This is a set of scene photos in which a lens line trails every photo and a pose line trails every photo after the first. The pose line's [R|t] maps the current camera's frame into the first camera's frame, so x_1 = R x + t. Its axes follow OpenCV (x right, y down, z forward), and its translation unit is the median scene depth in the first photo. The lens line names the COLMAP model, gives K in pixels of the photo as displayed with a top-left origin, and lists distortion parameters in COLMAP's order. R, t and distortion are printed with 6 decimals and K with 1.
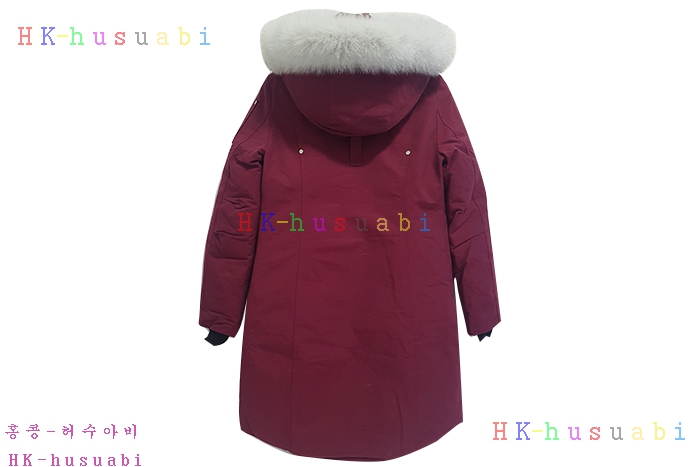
lens RADIAL K [[509.2, 0, 349.9], [0, 509.2, 259.0], [0, 0, 1]] dist [-0.003803, -0.001621]
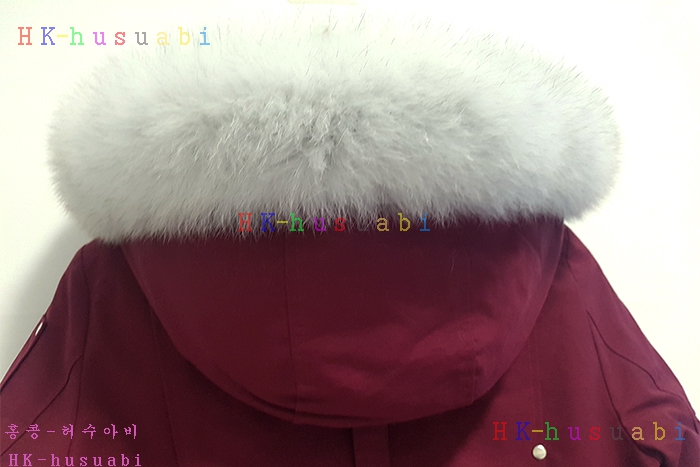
lens RADIAL K [[509.2, 0, 349.9], [0, 509.2, 259.0], [0, 0, 1]] dist [-0.003803, -0.001621]
pose [[0.982649, -0.054123, 0.177400, -0.054831], [0.107460, 0.945717, -0.306711, -0.255149], [-0.151170, 0.320453, 0.935124, 0.728453]]
